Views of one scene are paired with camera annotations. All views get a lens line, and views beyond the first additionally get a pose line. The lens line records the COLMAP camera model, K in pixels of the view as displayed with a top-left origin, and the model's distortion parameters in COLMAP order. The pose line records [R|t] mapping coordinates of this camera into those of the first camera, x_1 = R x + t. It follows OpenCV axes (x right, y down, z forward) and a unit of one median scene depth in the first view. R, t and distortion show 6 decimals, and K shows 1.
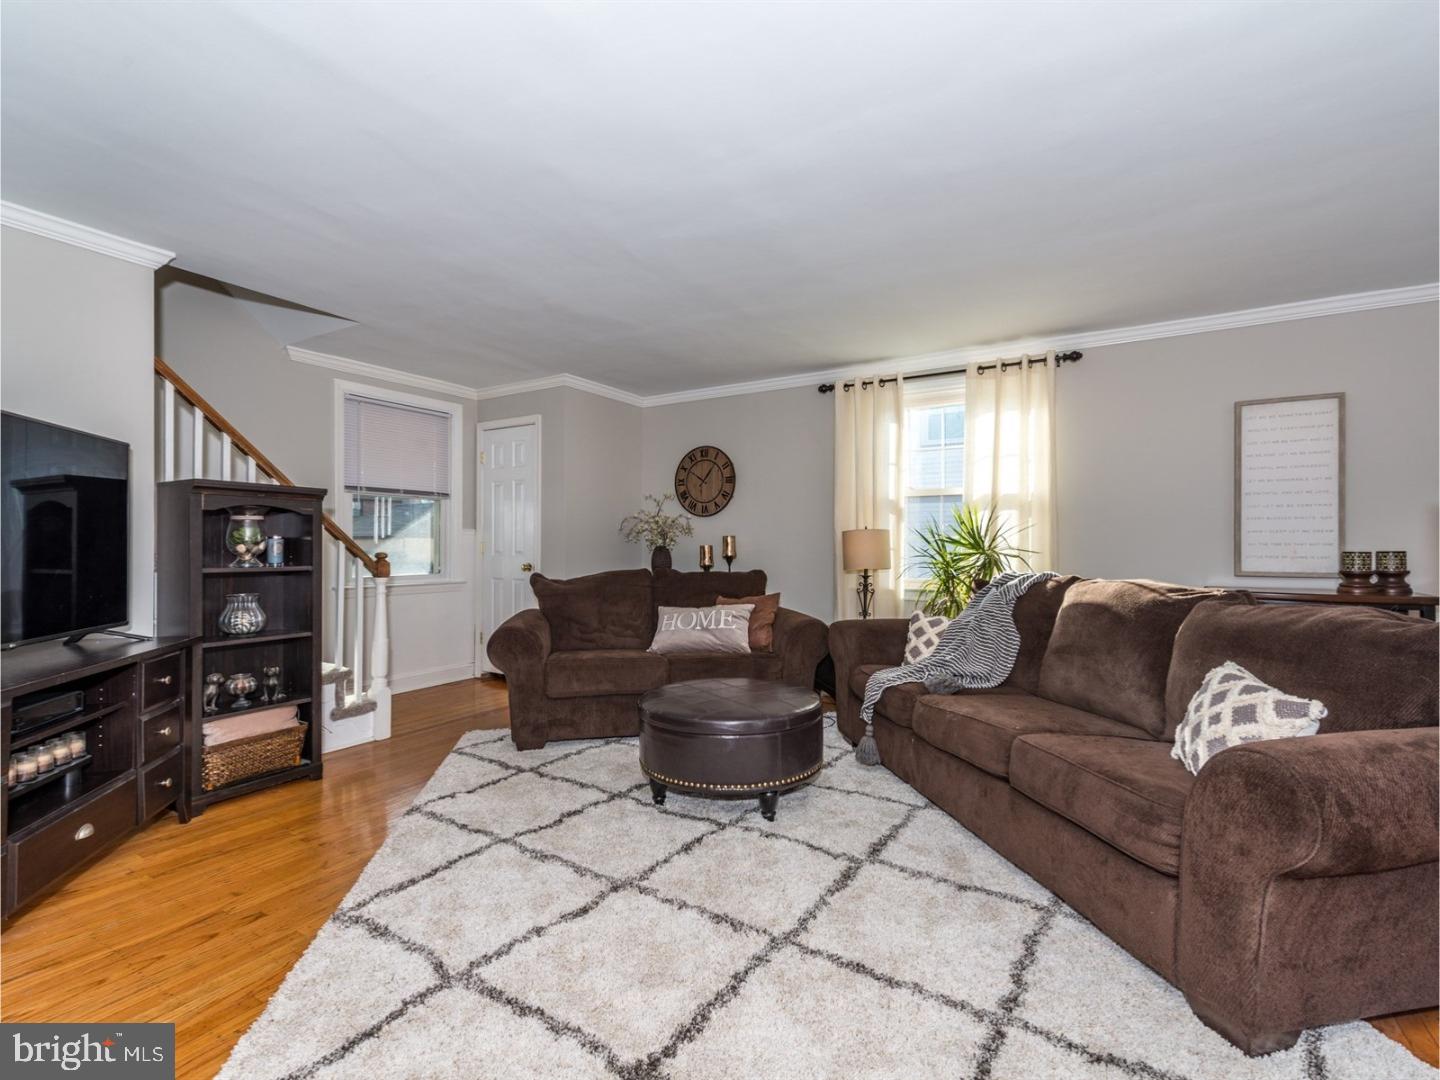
lens RADIAL K [[660.6, 0, 721.8], [0, 660.6, 542.2], [0, 0, 1]] dist [0.004666, -0.000990]
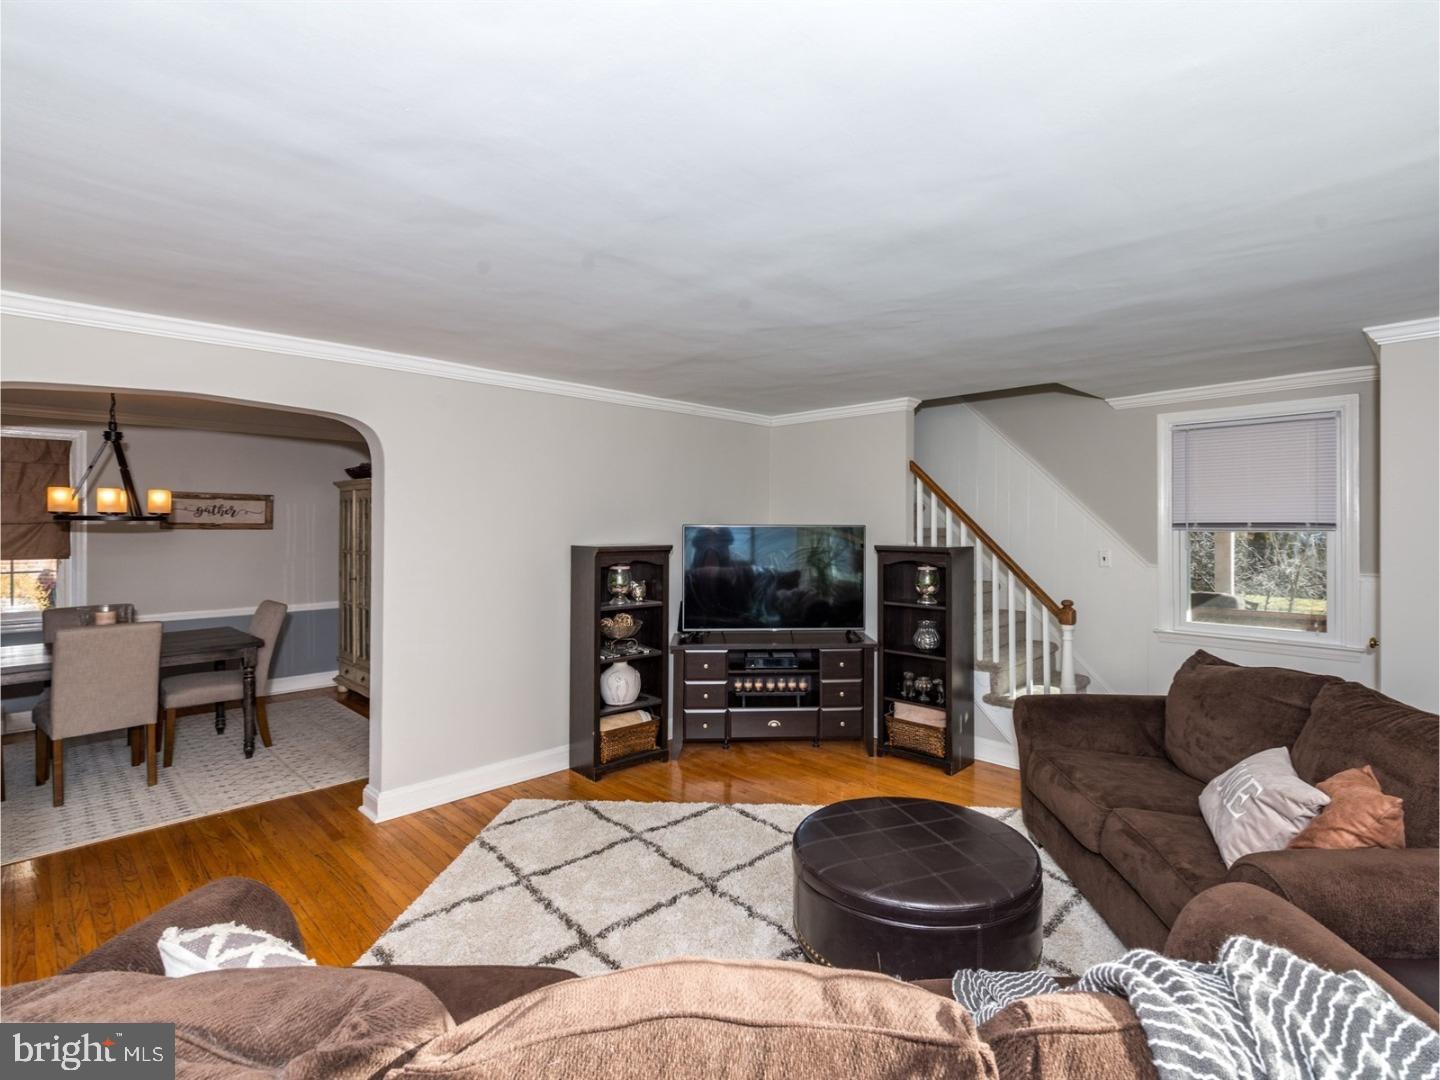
lens RADIAL K [[660.6, 0, 730.8], [0, 660.6, 527.9], [0, 0, 1]] dist [0.004666, -0.000990]
pose [[-0.209914, -0.003068, -0.977715, 0.530011], [0.003431, 0.999987, -0.003874, -0.083677], [0.977714, -0.004167, -0.209901, 0.626086]]
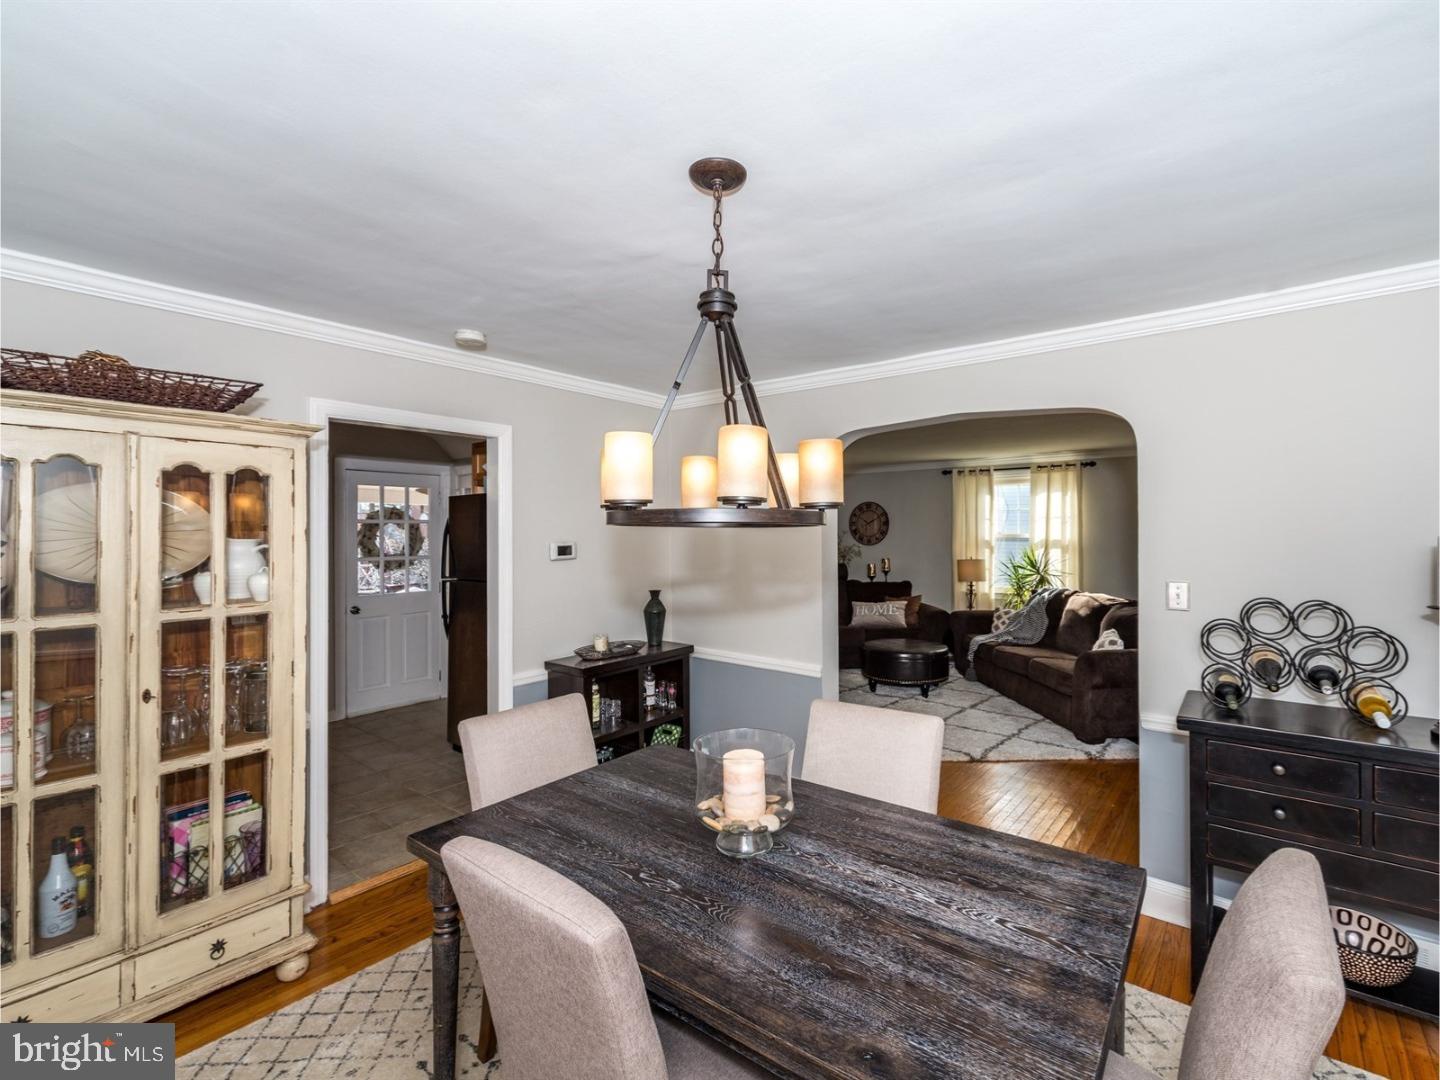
lens RADIAL K [[660.6, 0, 741.6], [0, 660.6, 529.4], [0, 0, 1]] dist [0.004666, -0.000990]
pose [[0.991270, -0.003287, -0.131804, -0.166113], [0.003279, 0.999995, -0.000279, -0.106668], [0.131804, -0.000156, 0.991276, -0.881870]]
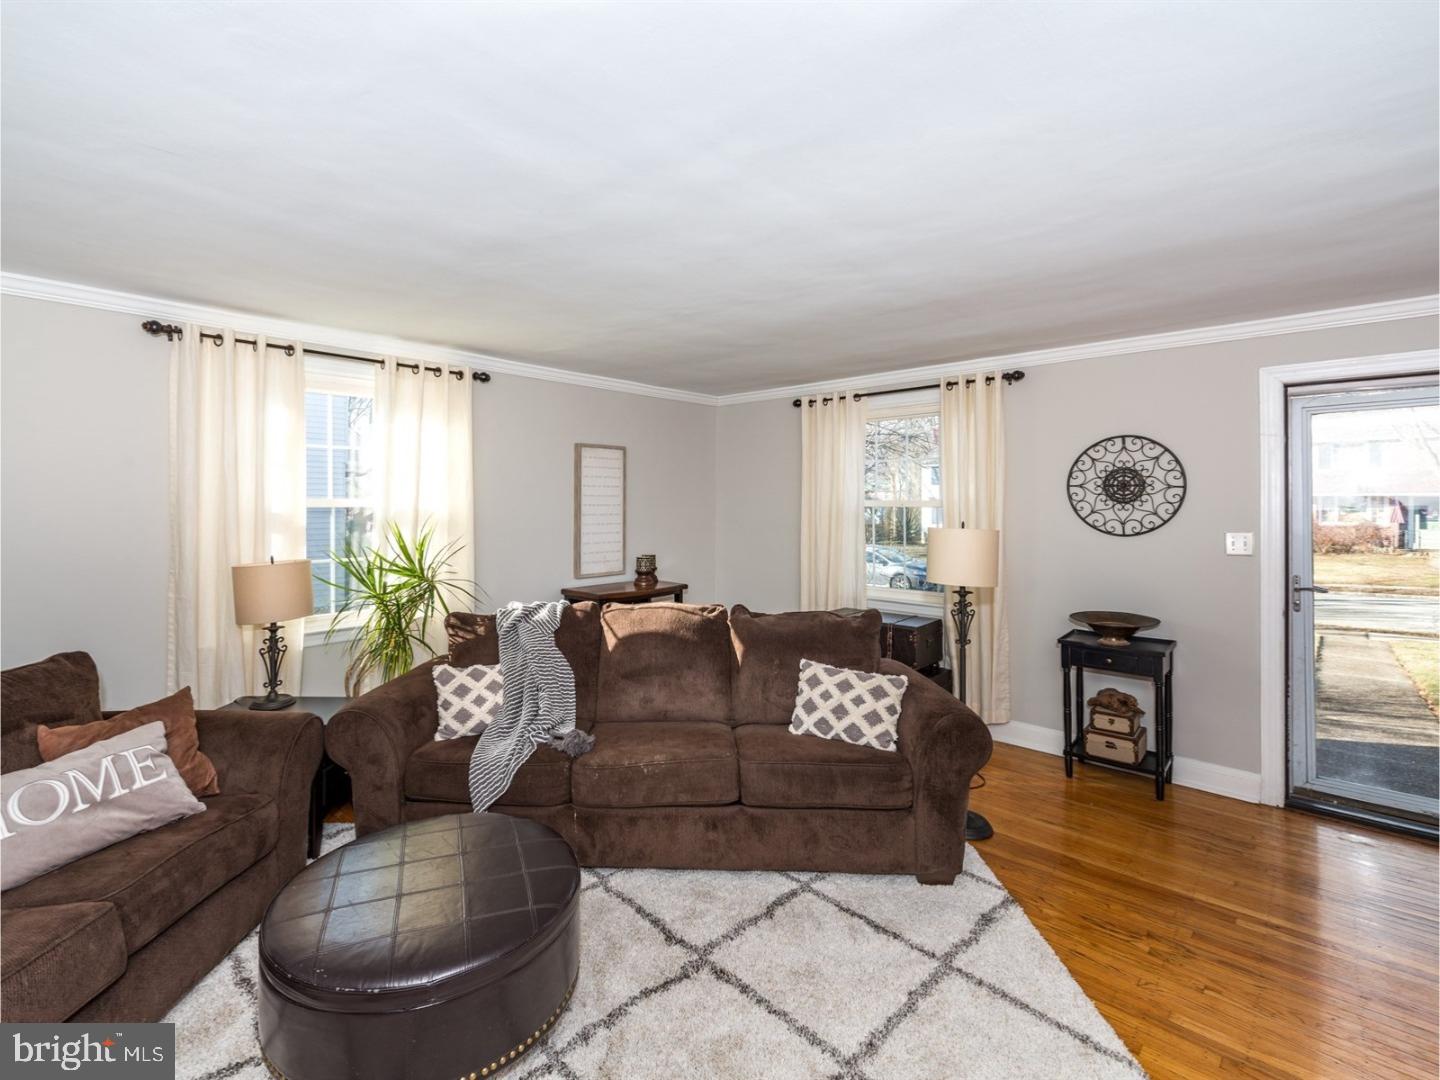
lens RADIAL K [[660.6, 0, 699.4], [0, 660.6, 506.6], [0, 0, 1]] dist [0.004666, -0.000990]
pose [[0.221695, -0.002957, 0.975112, -0.392990], [-0.006940, 0.999965, 0.004610, -0.089643], [-0.975091, -0.007789, 0.221667, 0.454355]]
